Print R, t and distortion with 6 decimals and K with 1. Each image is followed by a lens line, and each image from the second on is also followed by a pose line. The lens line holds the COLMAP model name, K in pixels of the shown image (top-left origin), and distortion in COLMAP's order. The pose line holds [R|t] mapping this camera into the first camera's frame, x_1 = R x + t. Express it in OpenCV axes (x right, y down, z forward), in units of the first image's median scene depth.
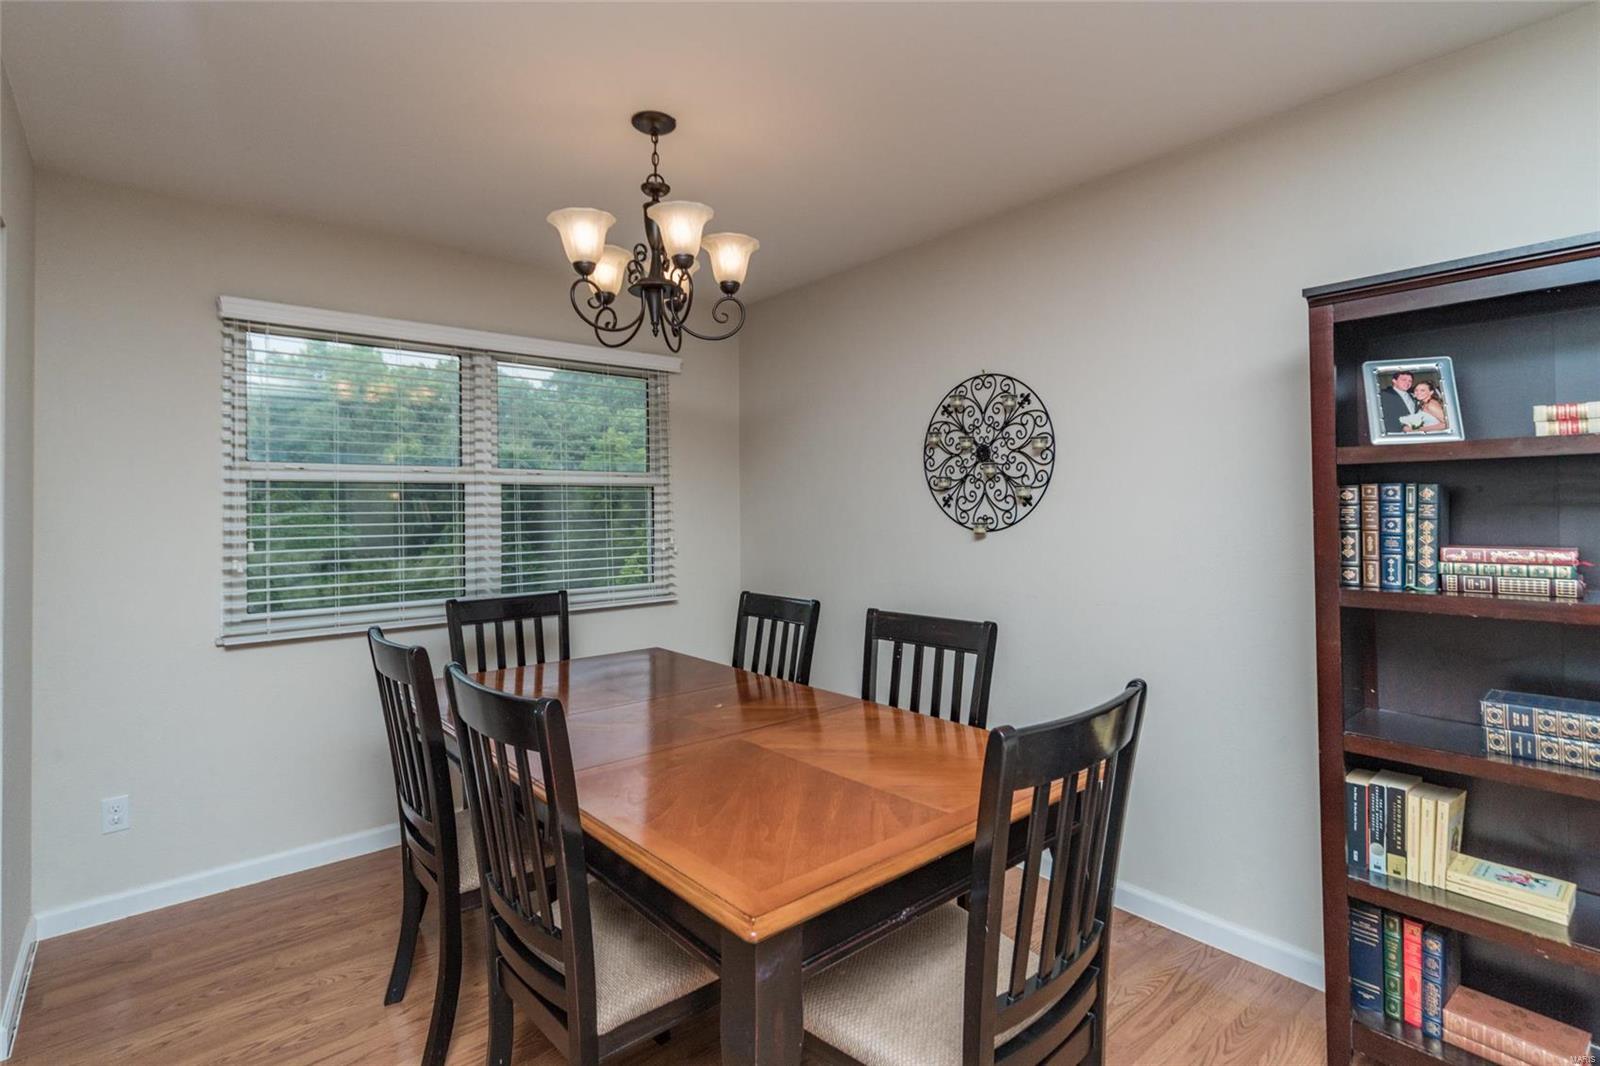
lens RADIAL K [[767.3, 0, 799.1], [0, 767.3, 523.7], [0, 0, 1]] dist [0.001754, 0.000028]
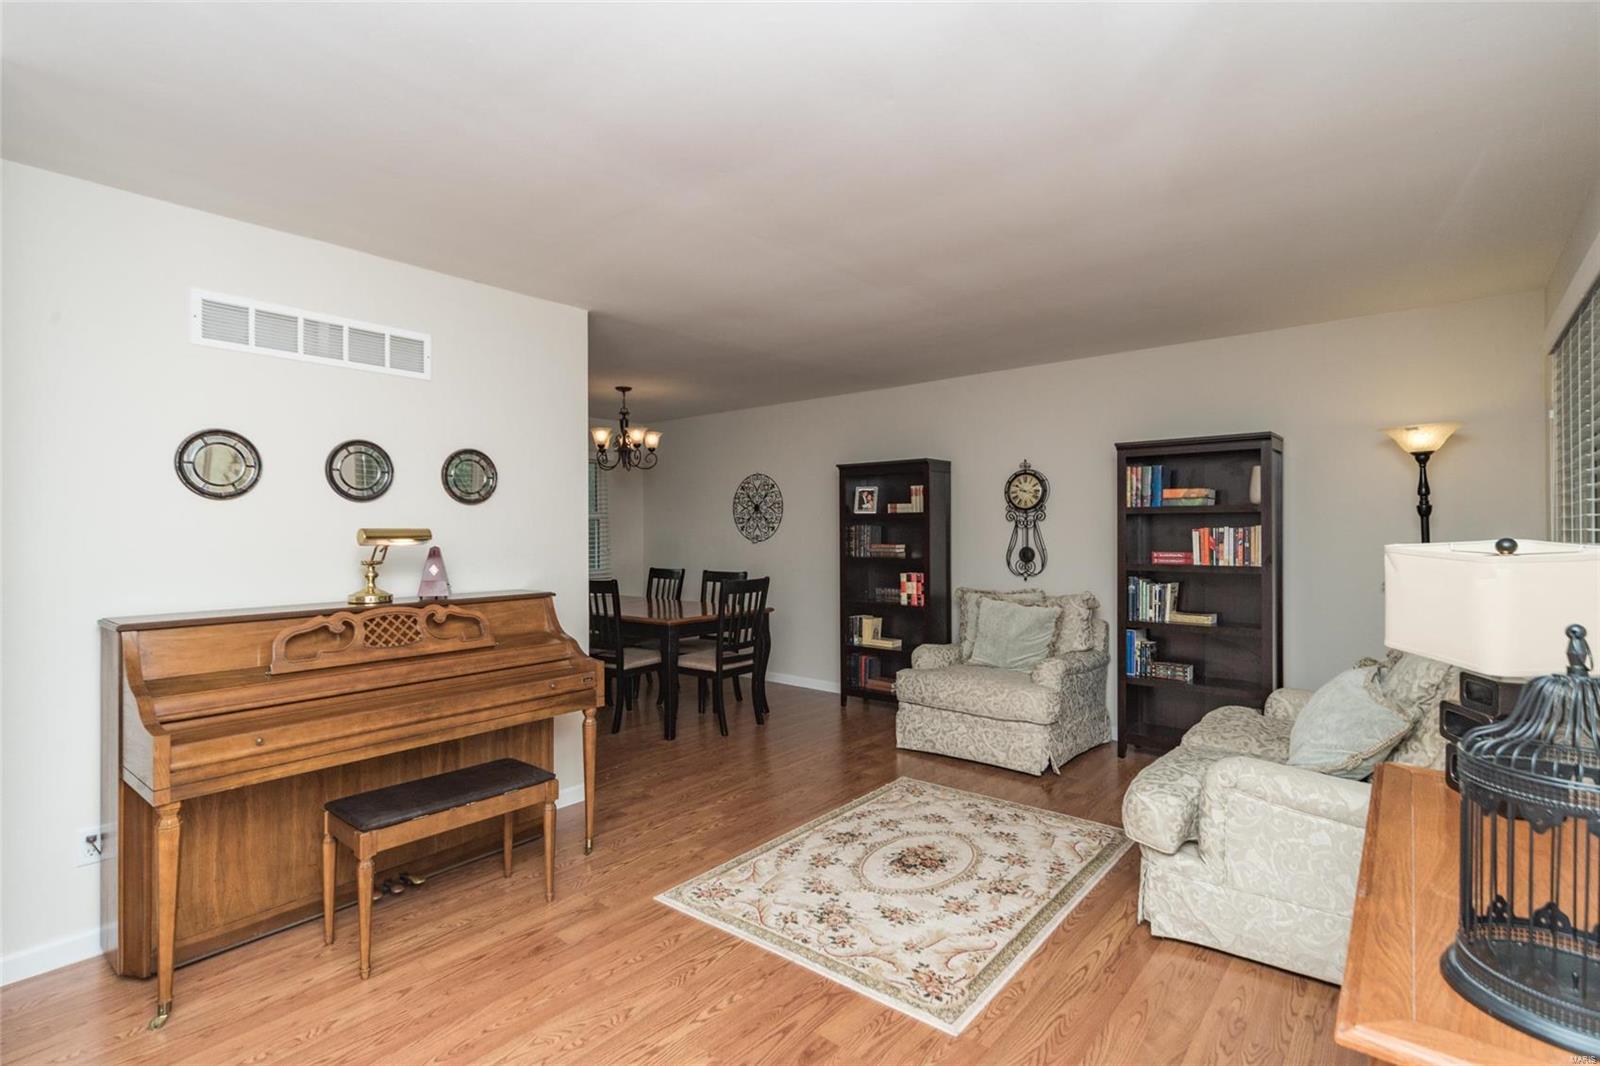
lens RADIAL K [[747.7, 0, 800.0], [0, 747.7, 533.0], [0, 0, 1]] dist [0.002991, -0.000099]
pose [[0.985213, 0.007089, 0.171189, -0.018386], [-0.004403, 0.999861, -0.016064, 0.020687], [-0.171279, 0.015072, 0.985107, -1.284834]]
